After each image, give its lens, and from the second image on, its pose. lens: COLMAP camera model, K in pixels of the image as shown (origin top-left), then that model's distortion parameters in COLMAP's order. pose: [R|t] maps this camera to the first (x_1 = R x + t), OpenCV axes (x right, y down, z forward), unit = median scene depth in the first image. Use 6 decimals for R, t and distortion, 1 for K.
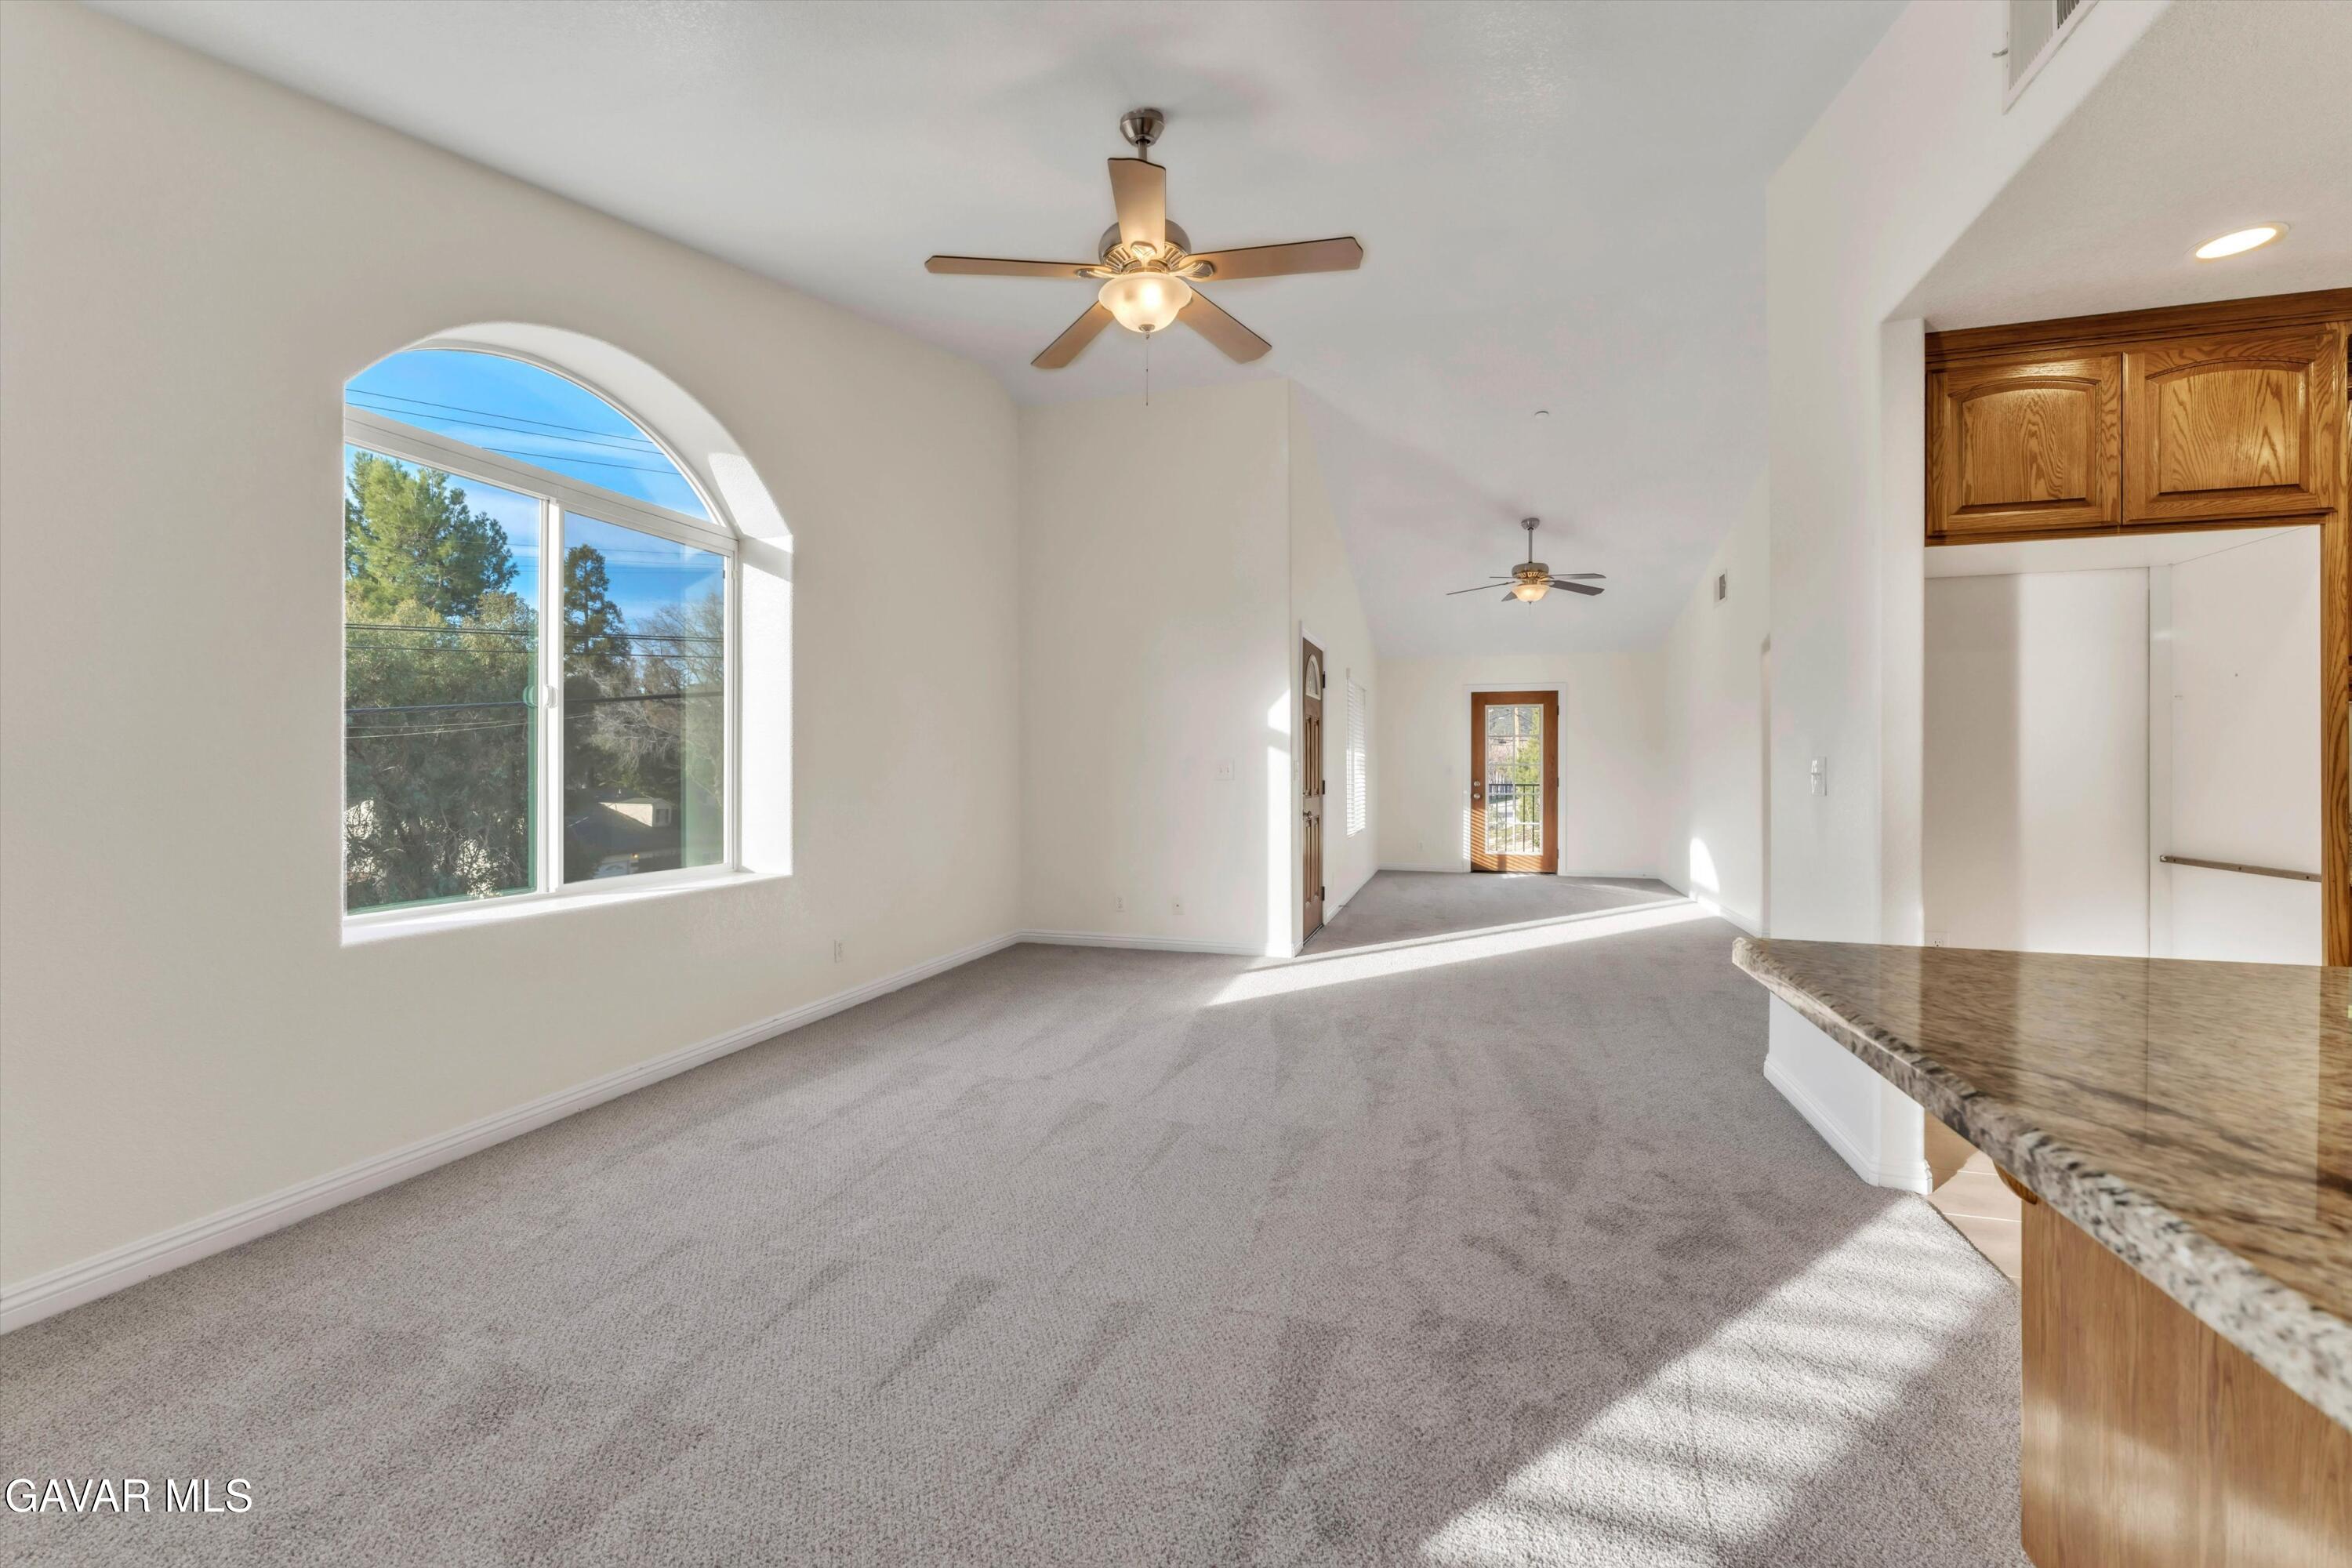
lens RADIAL K [[972.1, 0, 1176.0], [0, 972.1, 784.0], [0, 0, 1]] dist [0.000500, 0.000164]
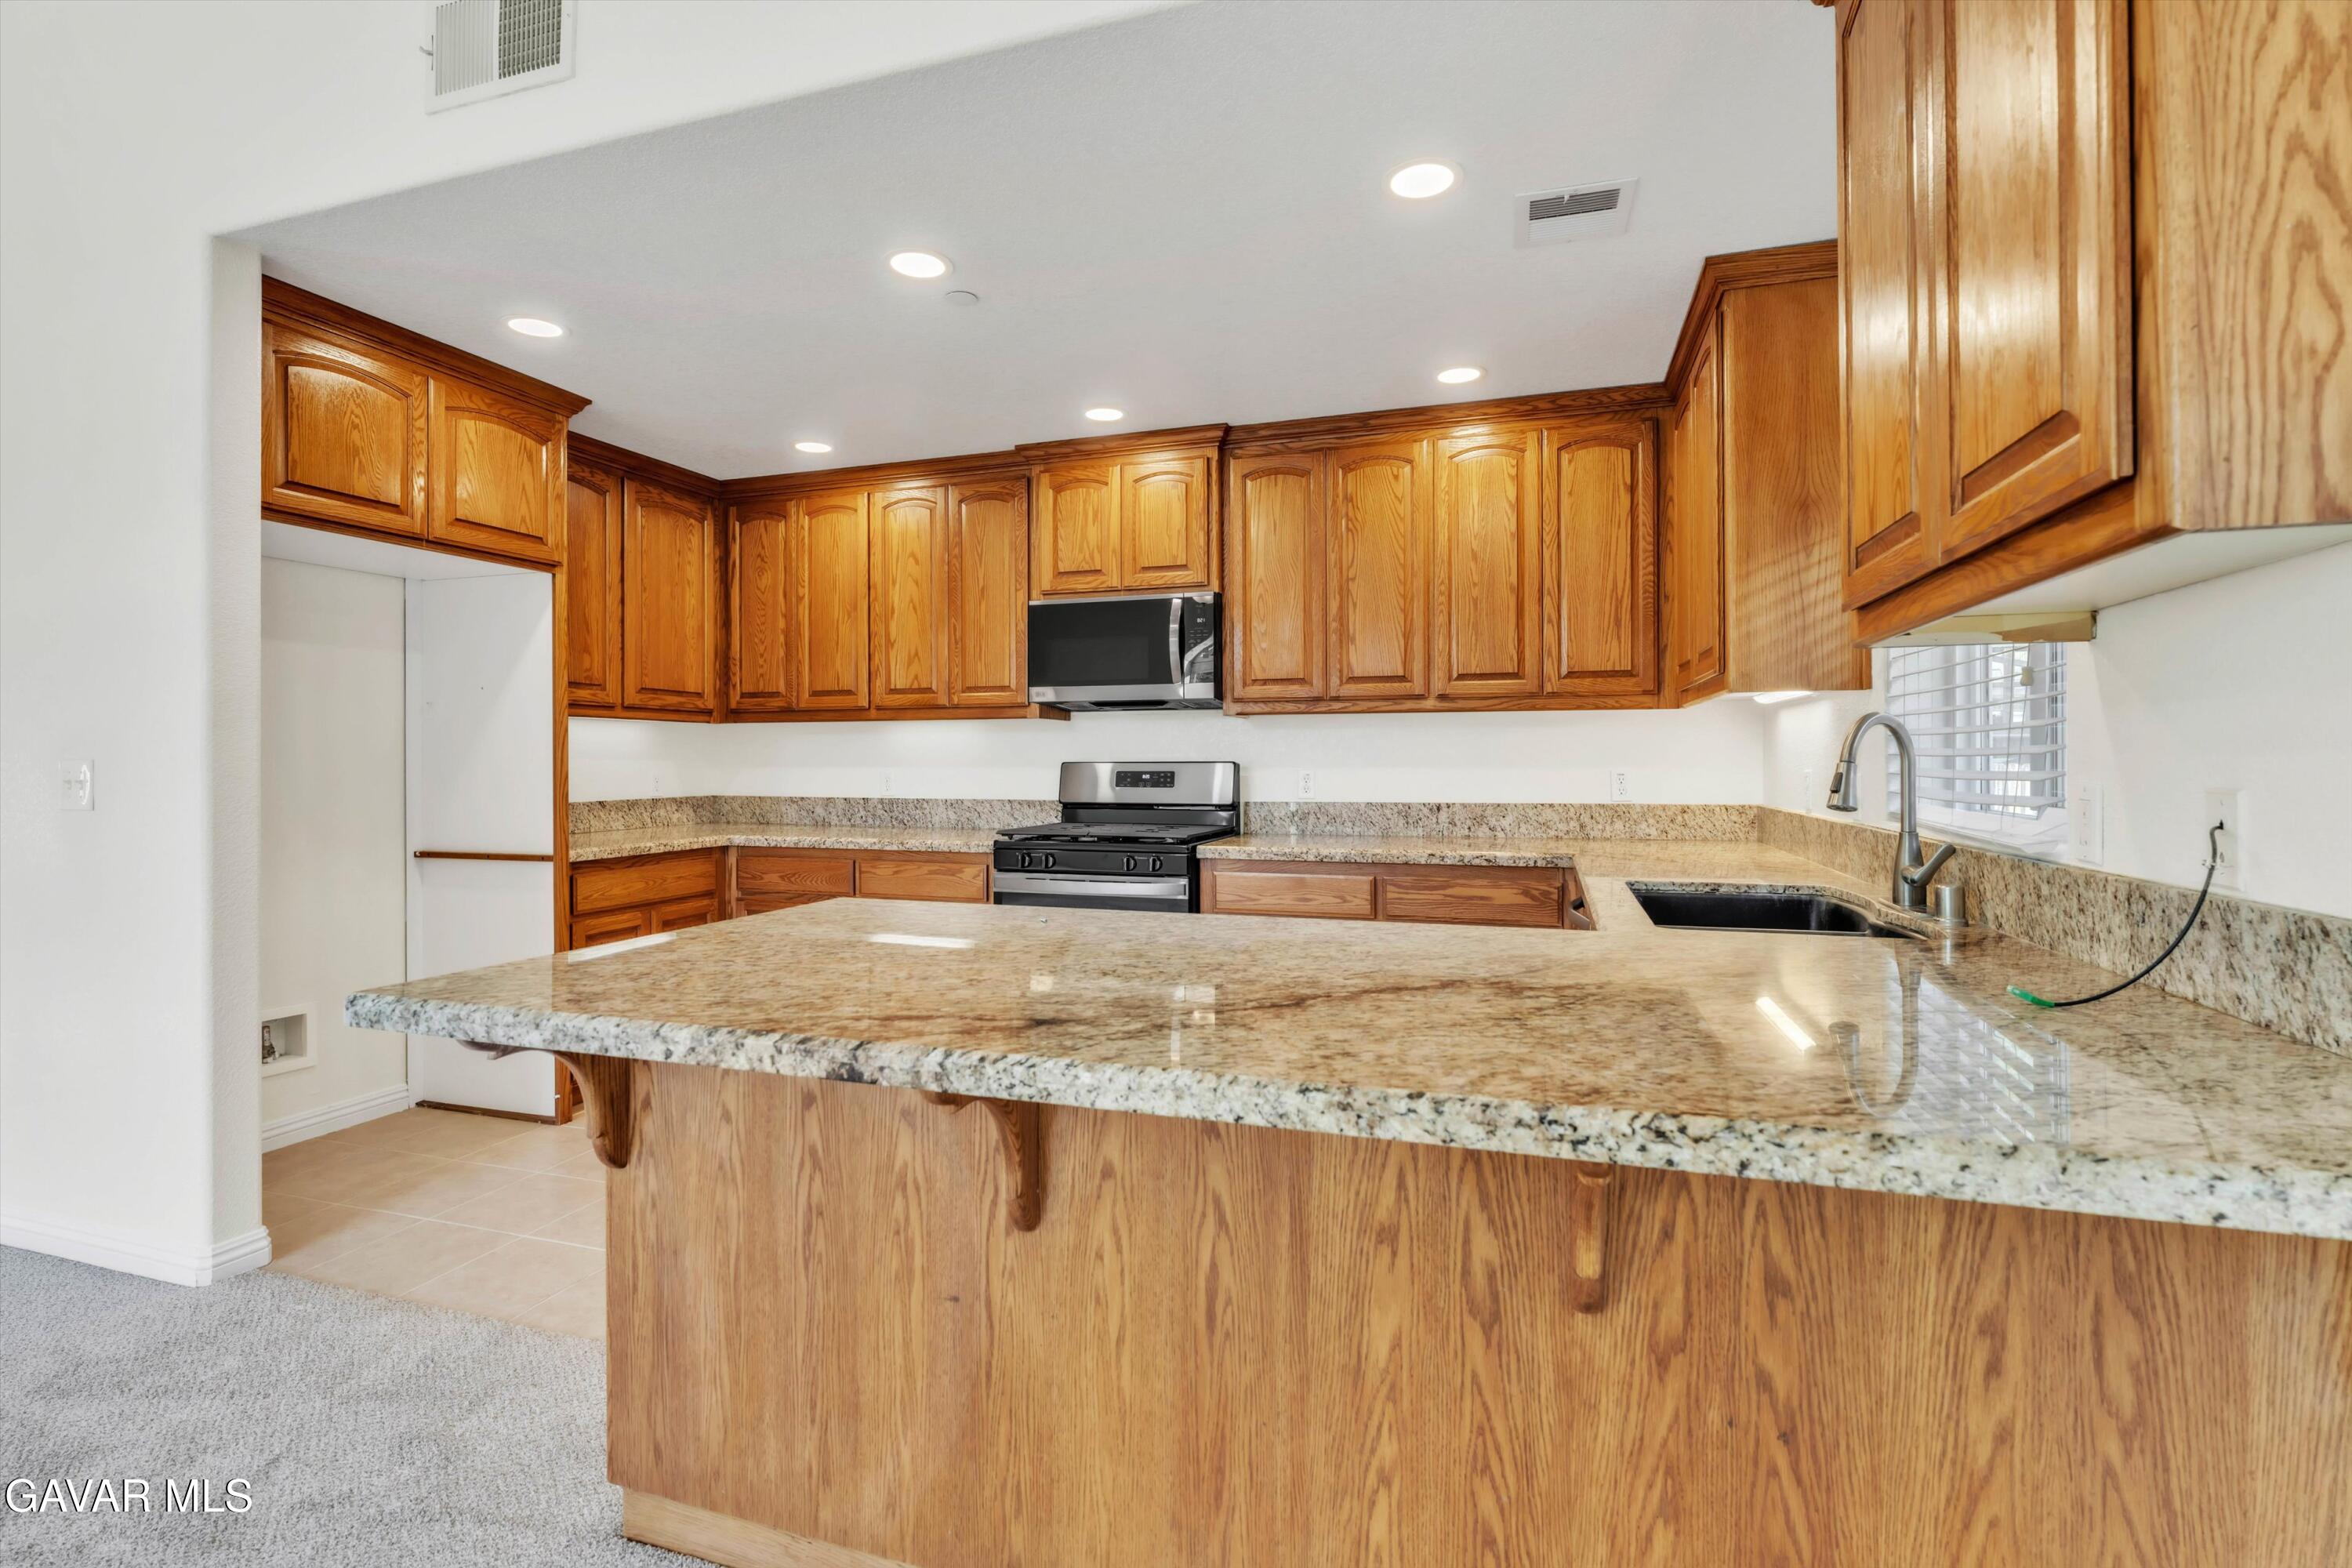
lens RADIAL K [[1096.6, 0, 1166.9], [0, 1096.6, 771.3], [0, 0, 1]] dist [0.002650, 0.000616]
pose [[0.021593, -0.011096, 0.999705, -0.205999], [0.016328, 0.999809, 0.010744, -0.016872], [-0.999634, 0.016091, 0.021770, 0.187308]]
